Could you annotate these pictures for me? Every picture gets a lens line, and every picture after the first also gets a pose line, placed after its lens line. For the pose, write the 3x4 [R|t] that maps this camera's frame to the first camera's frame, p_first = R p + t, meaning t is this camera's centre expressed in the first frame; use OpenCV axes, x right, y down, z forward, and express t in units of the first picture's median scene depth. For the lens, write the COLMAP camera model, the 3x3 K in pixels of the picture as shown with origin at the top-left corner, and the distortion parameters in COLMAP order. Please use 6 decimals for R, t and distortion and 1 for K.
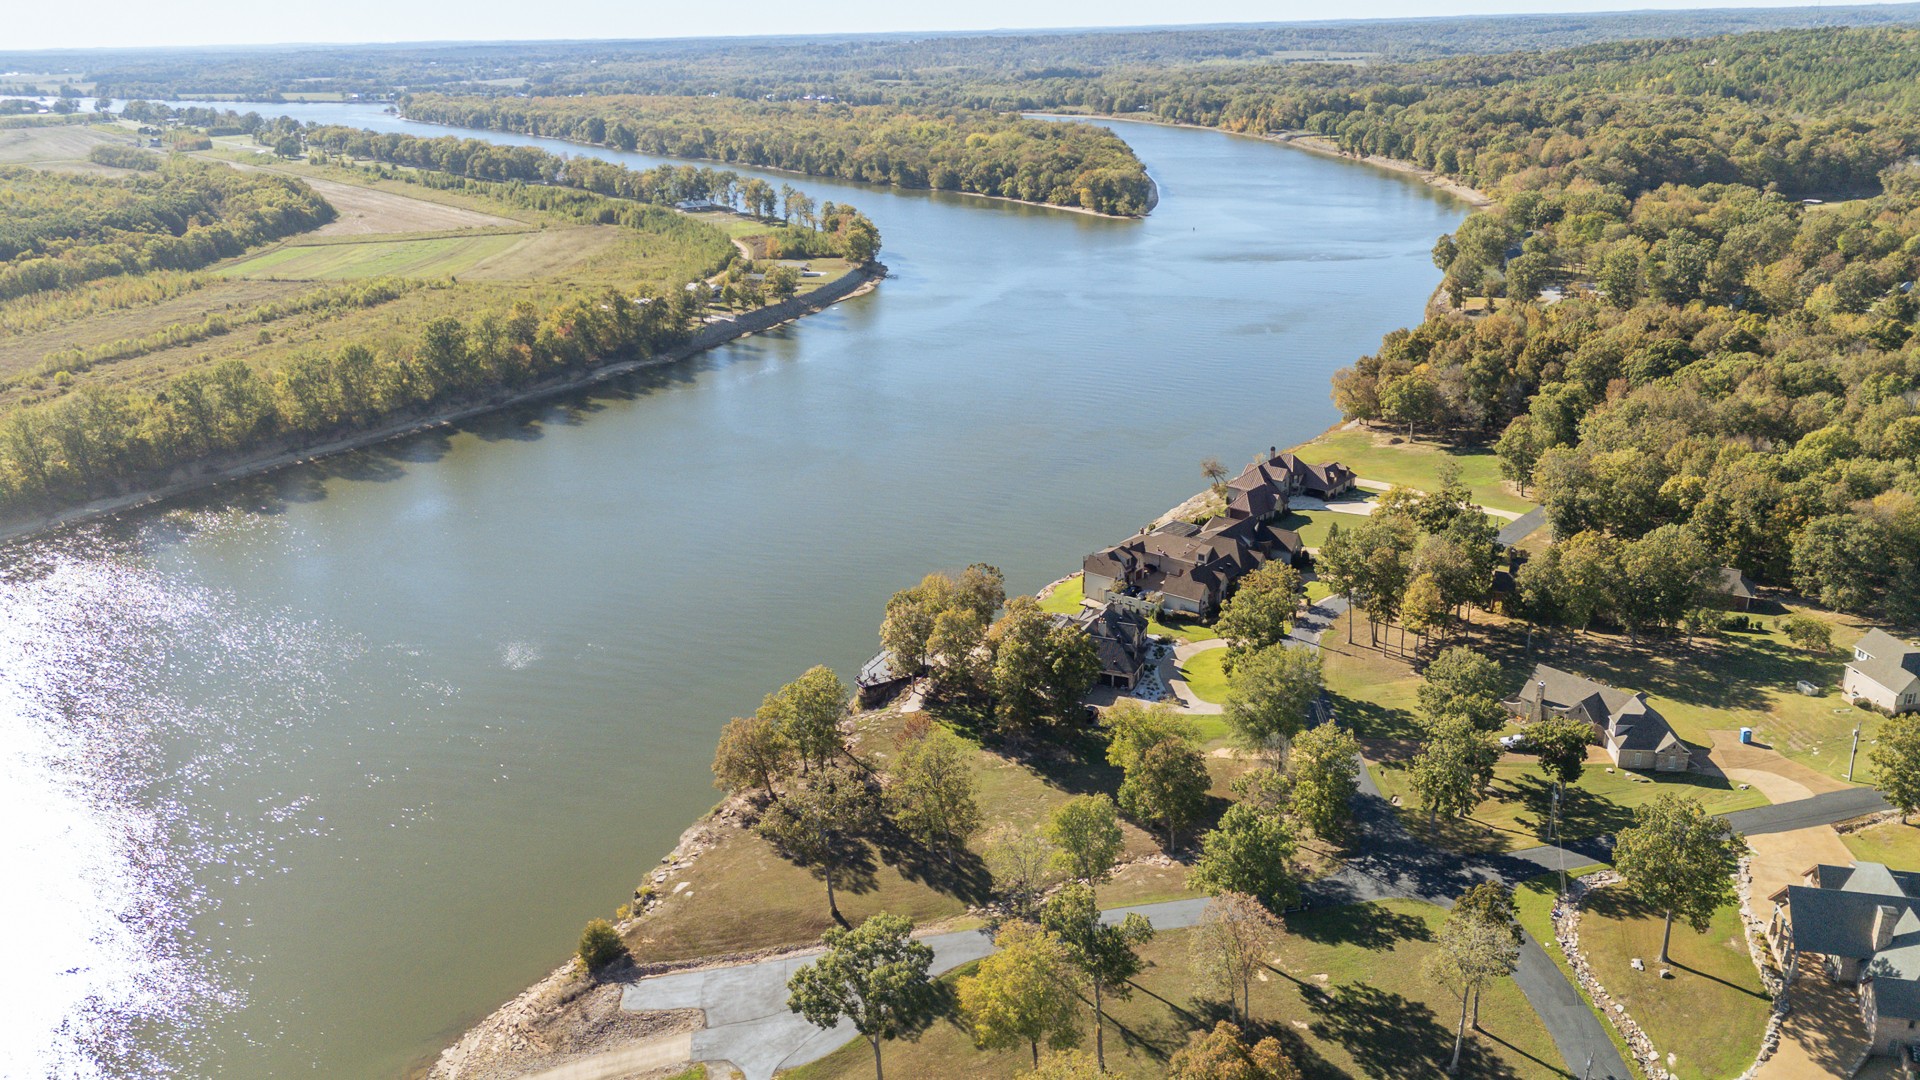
lens RADIAL K [[1418.2, 0, 963.8], [0, 1418.2, 541.2], [0, 0, 1]] dist [0.066301, -0.062542]
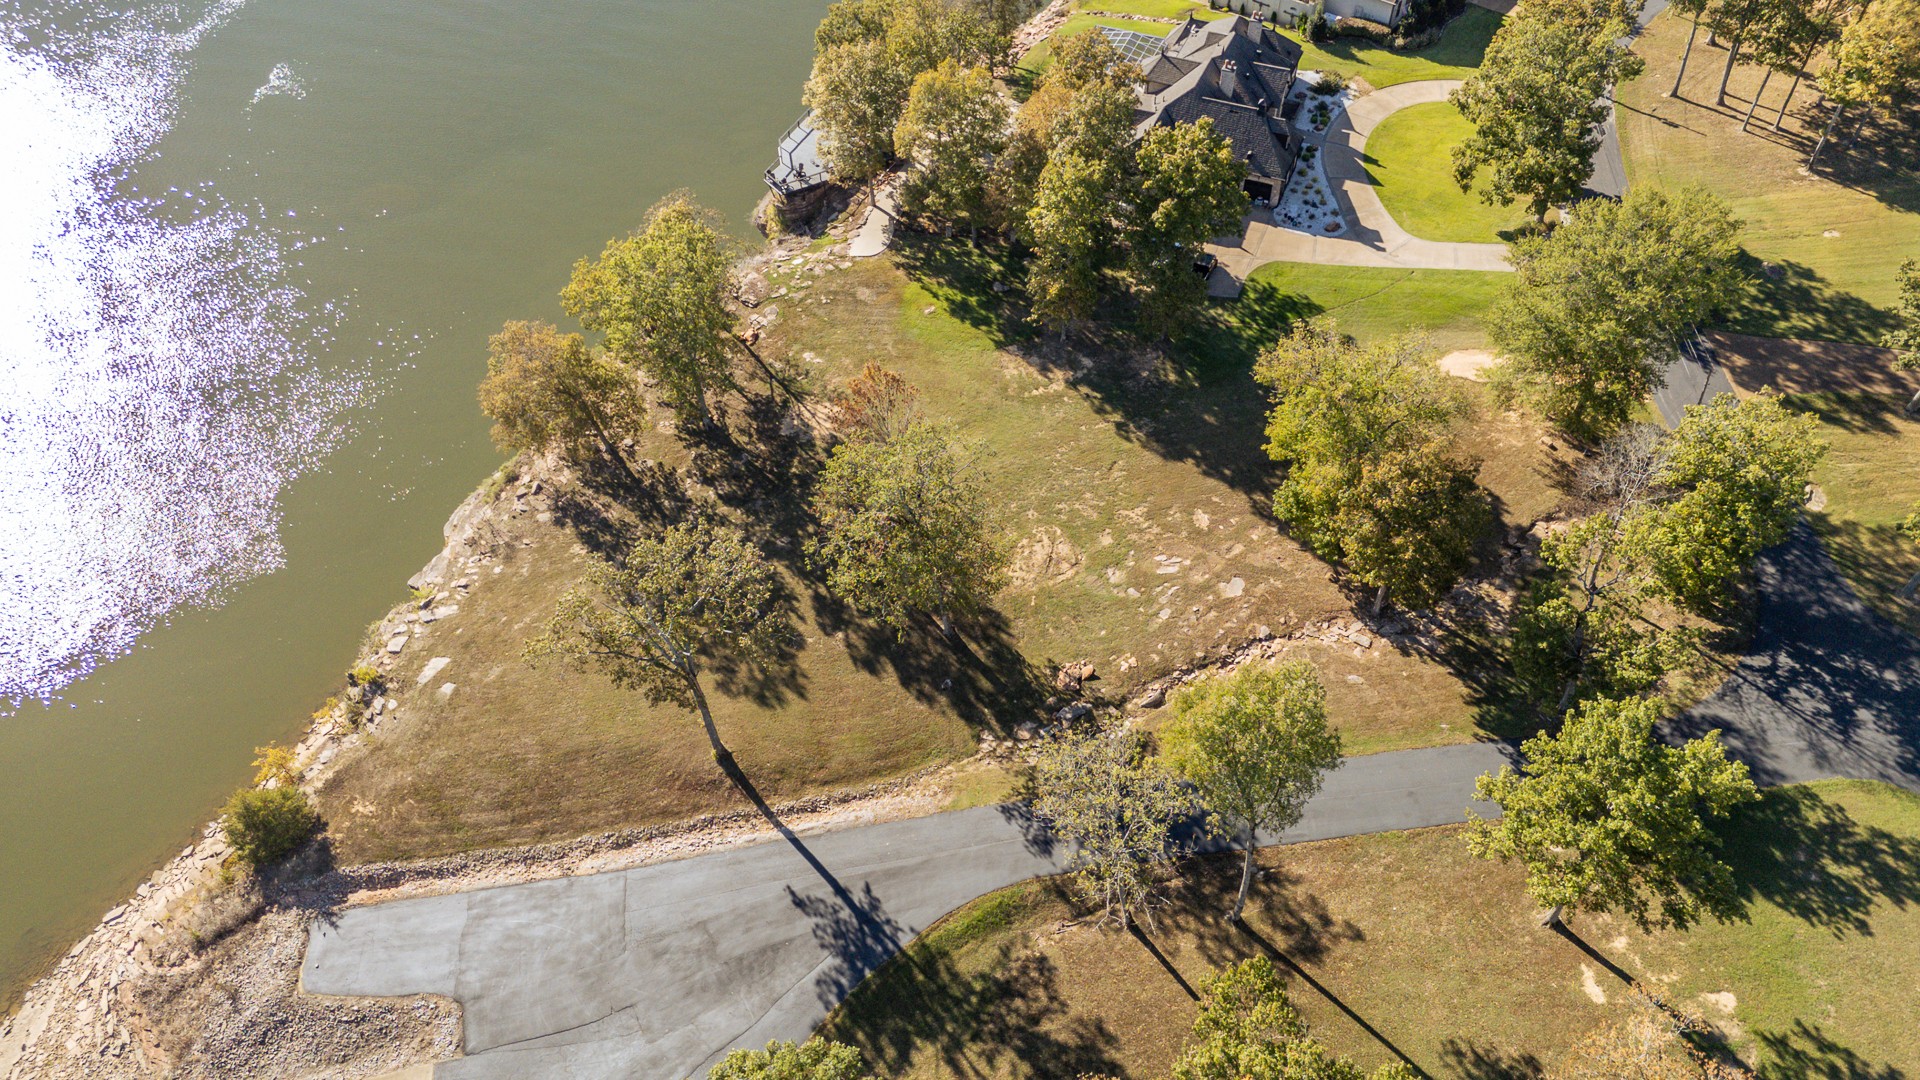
lens RADIAL K [[1418.2, 0, 945.6], [0, 1418.2, 535.7], [0, 0, 1]] dist [0.066301, -0.062542]
pose [[0.999985, 0.002955, 0.004610, -0.011407], [-0.004799, 0.878449, 0.477813, -0.053144], [-0.002638, -0.477828, 0.878450, 0.551011]]
